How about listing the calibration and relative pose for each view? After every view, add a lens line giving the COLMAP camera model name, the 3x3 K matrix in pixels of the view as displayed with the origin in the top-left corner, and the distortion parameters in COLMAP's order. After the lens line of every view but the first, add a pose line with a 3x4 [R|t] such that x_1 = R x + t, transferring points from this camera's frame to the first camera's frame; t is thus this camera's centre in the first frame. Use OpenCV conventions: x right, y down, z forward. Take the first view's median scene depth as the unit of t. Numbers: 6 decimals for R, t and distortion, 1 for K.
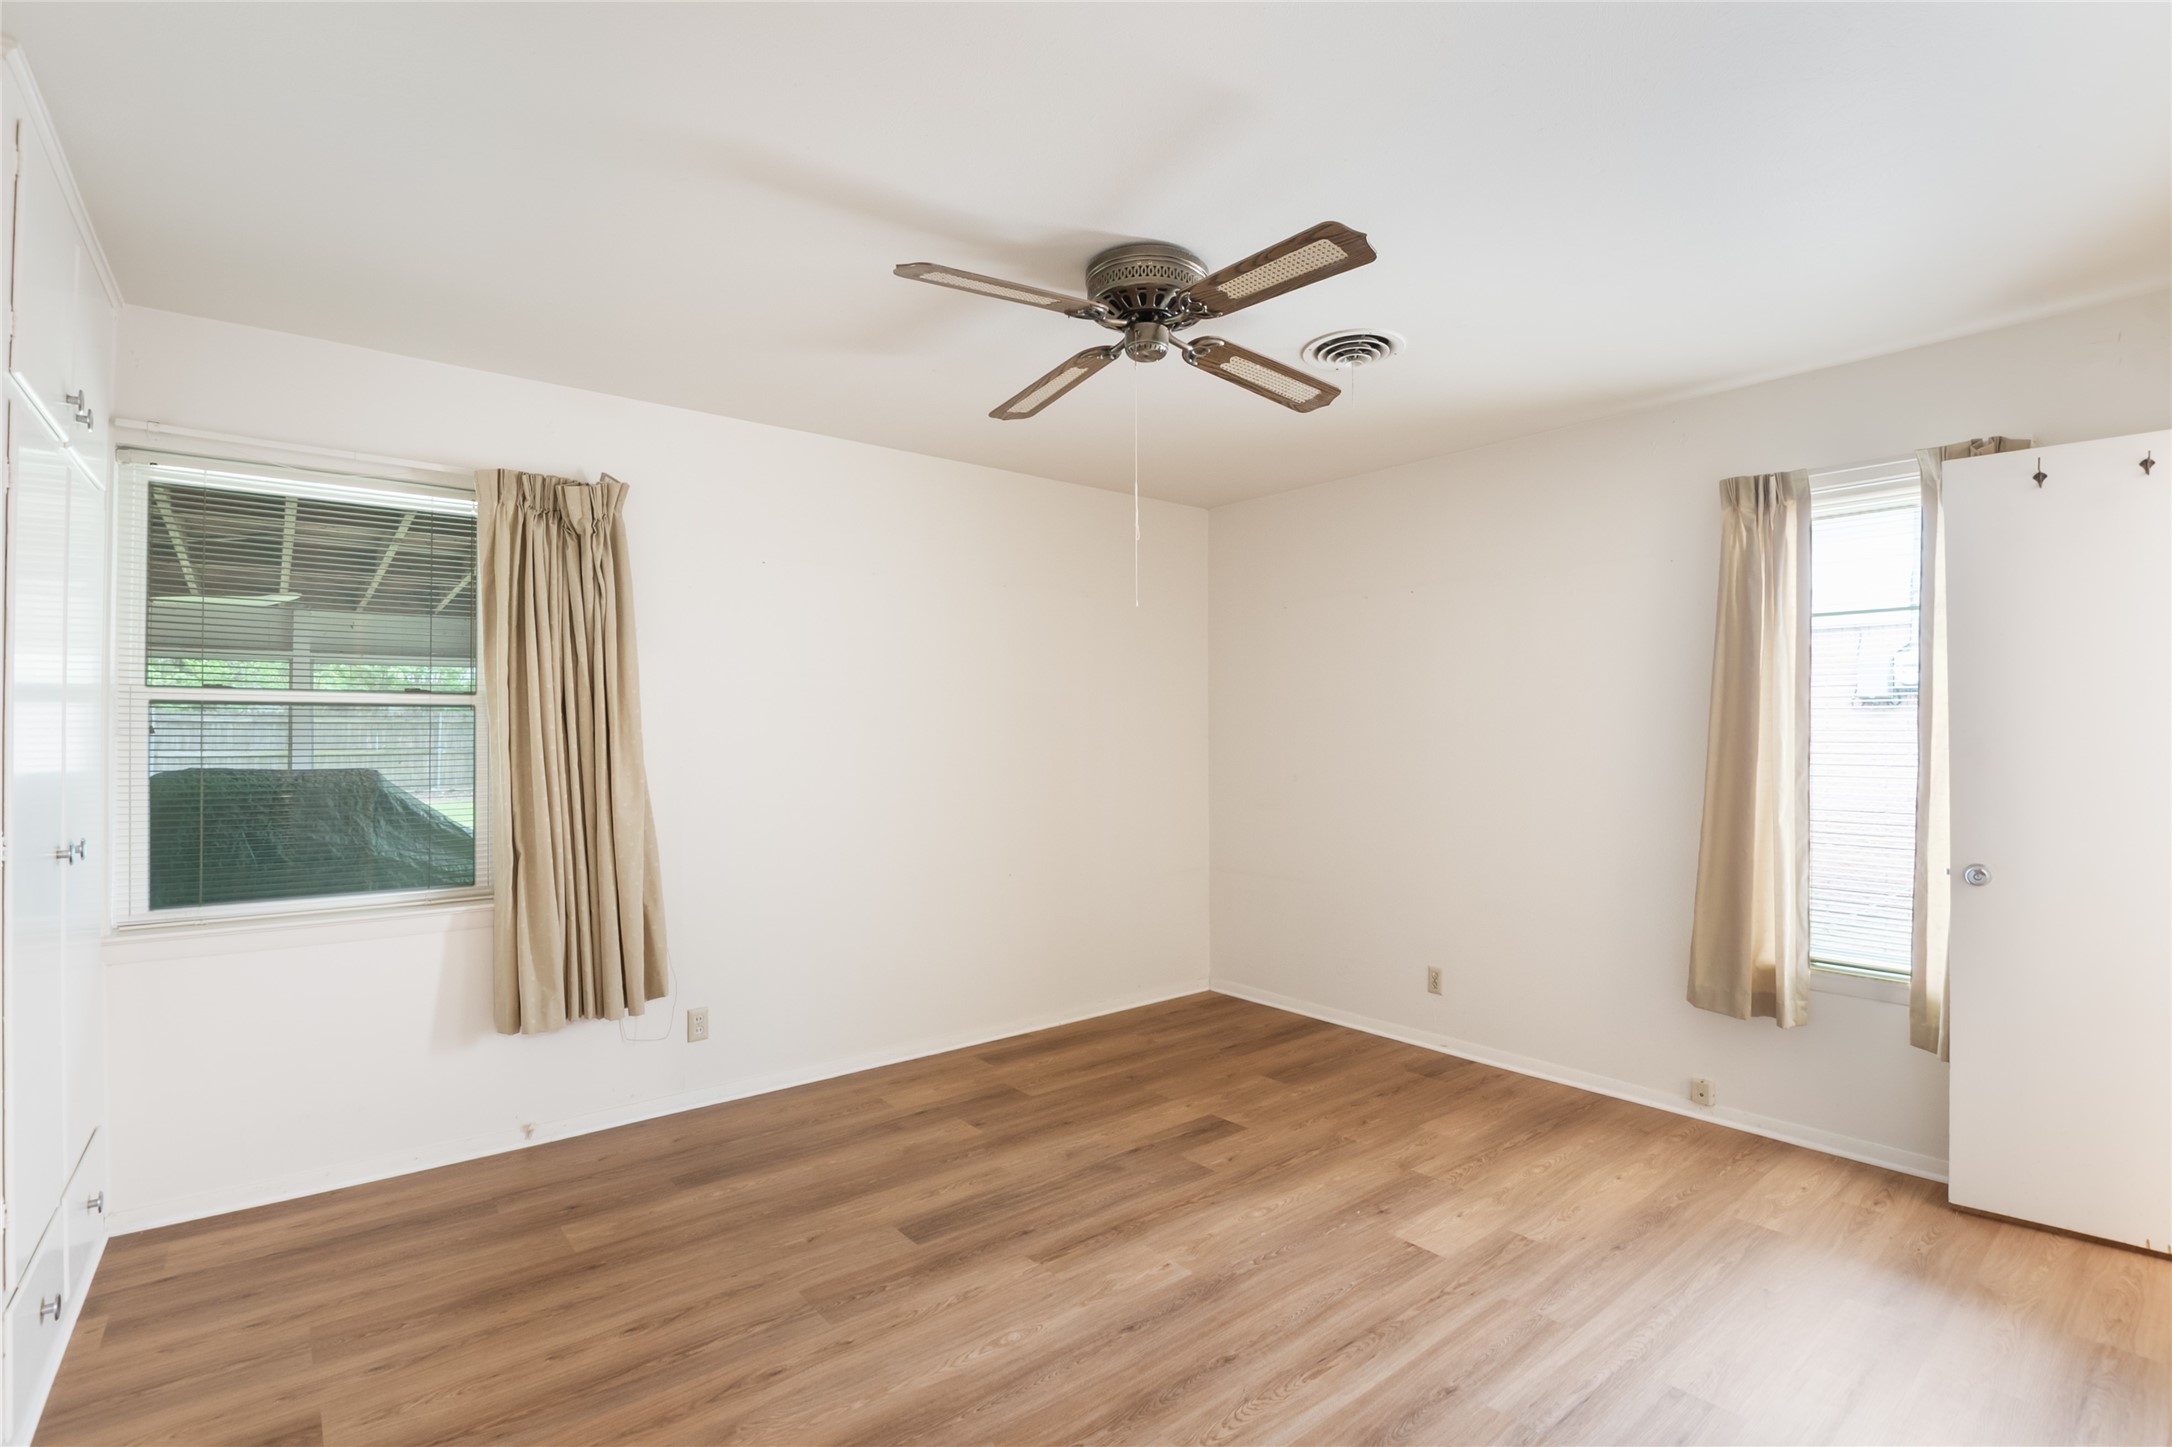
lens RADIAL K [[998.8, 0, 1086.2], [0, 998.8, 733.3], [0, 0, 1]] dist [-0.001019, -0.000085]
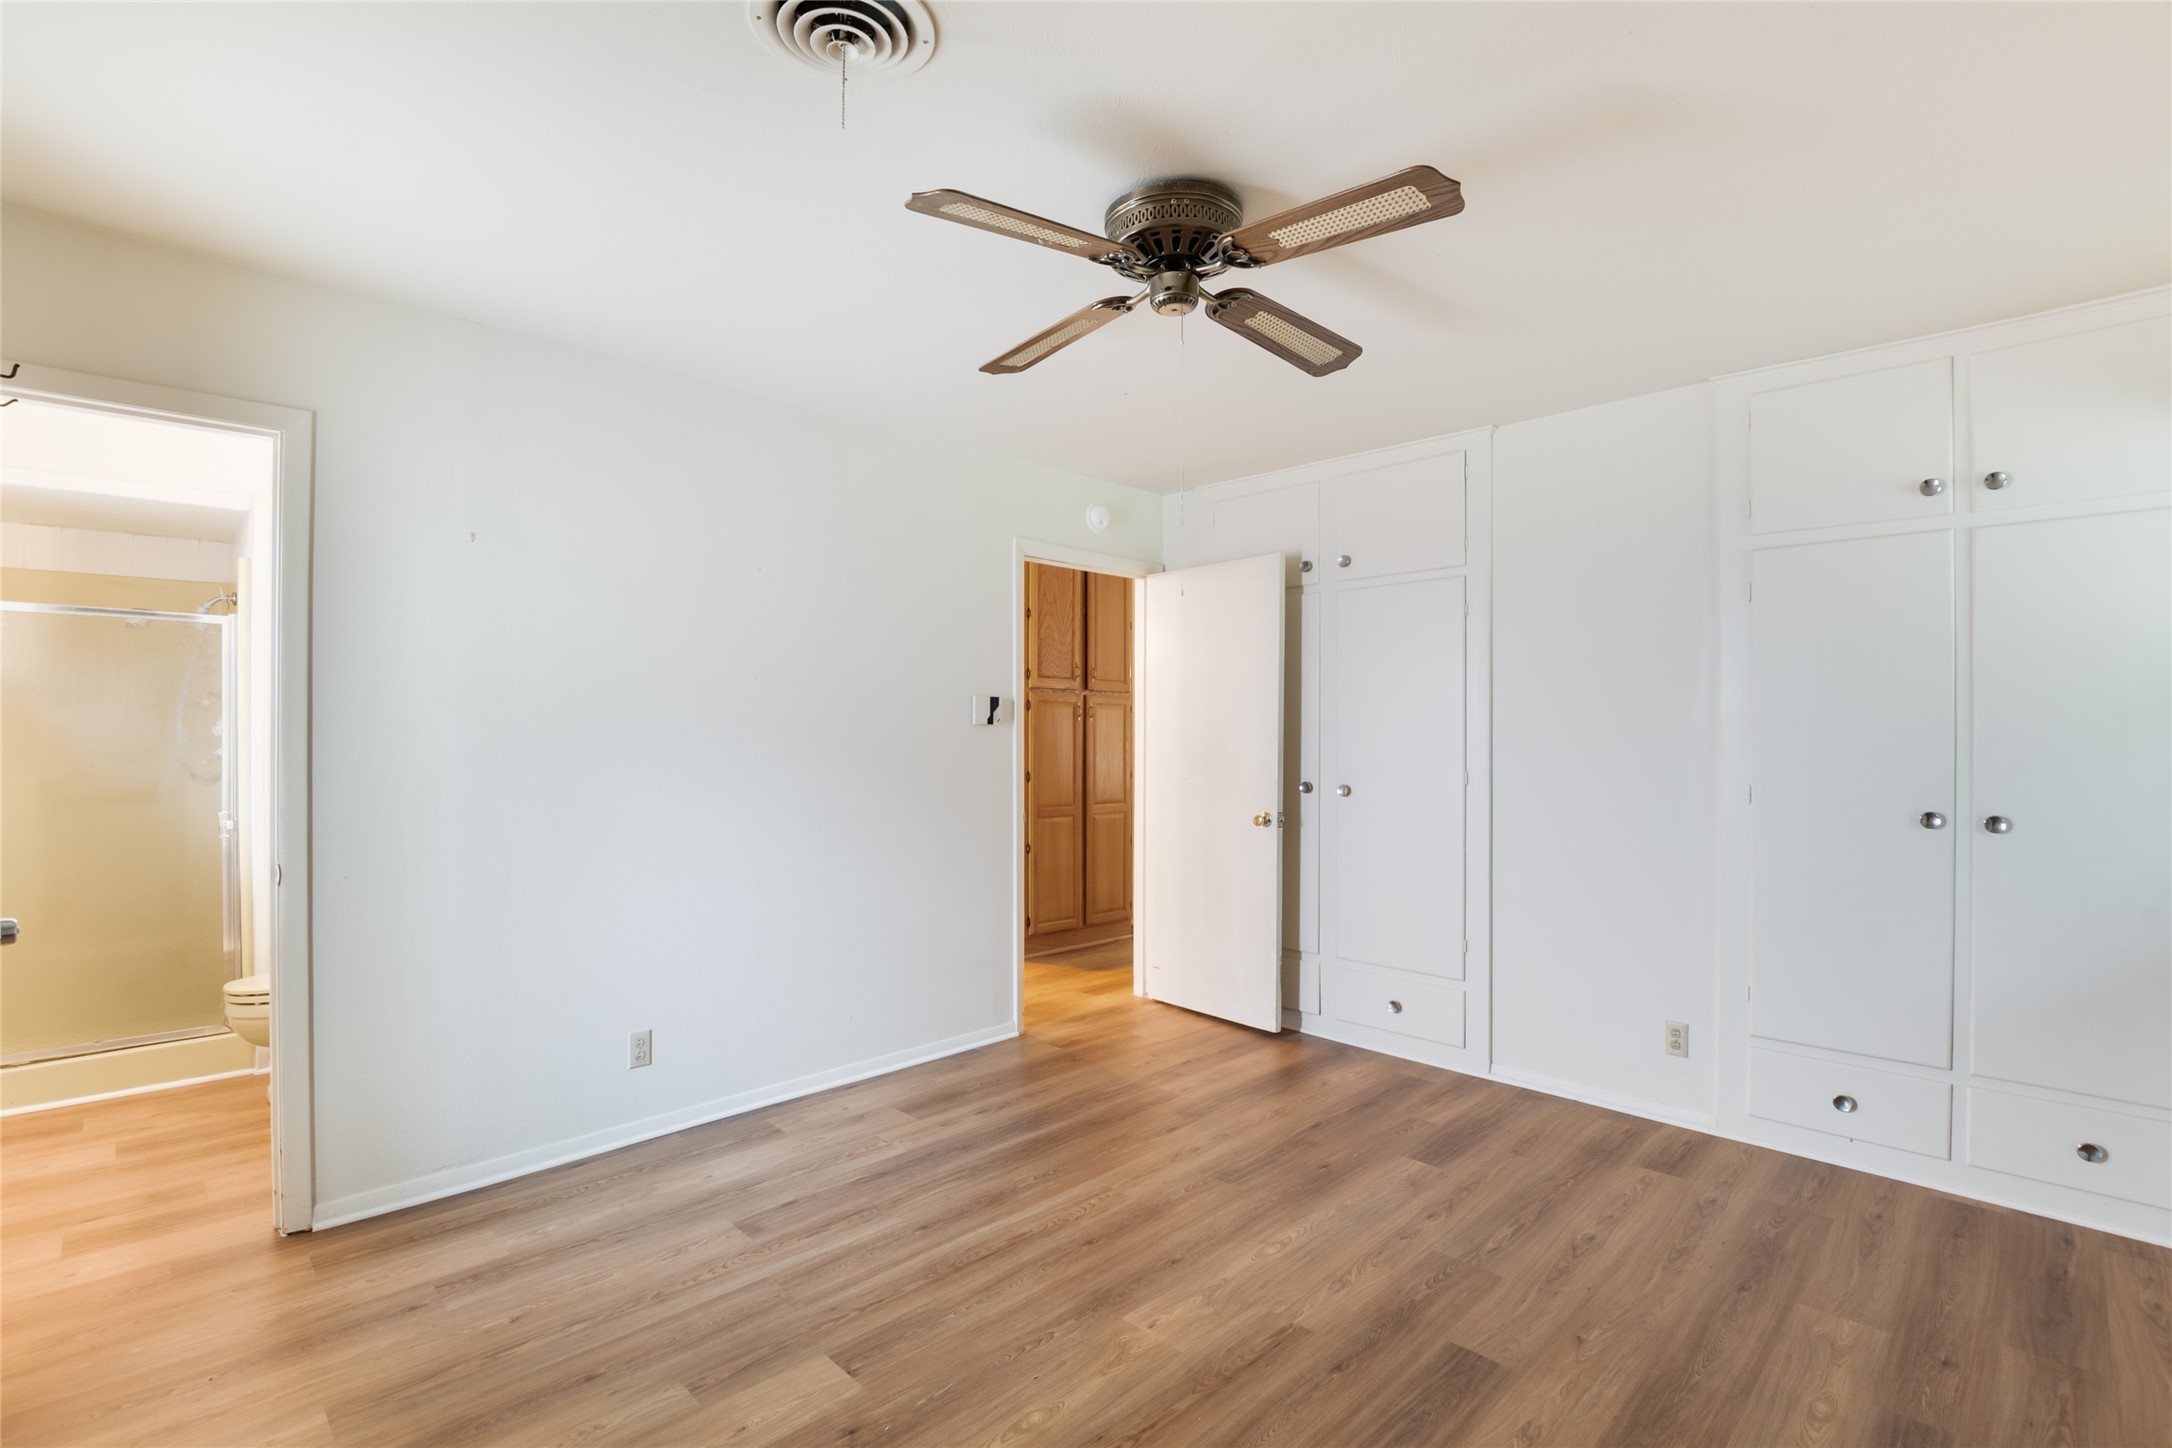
lens RADIAL K [[998.8, 0, 1085.6], [0, 998.8, 733.6], [0, 0, 1]] dist [-0.001019, -0.000085]
pose [[-0.994366, -0.004880, -0.105886, 0.257887], [-0.005052, 0.999986, 0.001351, 0.003923], [0.105878, 0.001878, -0.994377, 2.050422]]
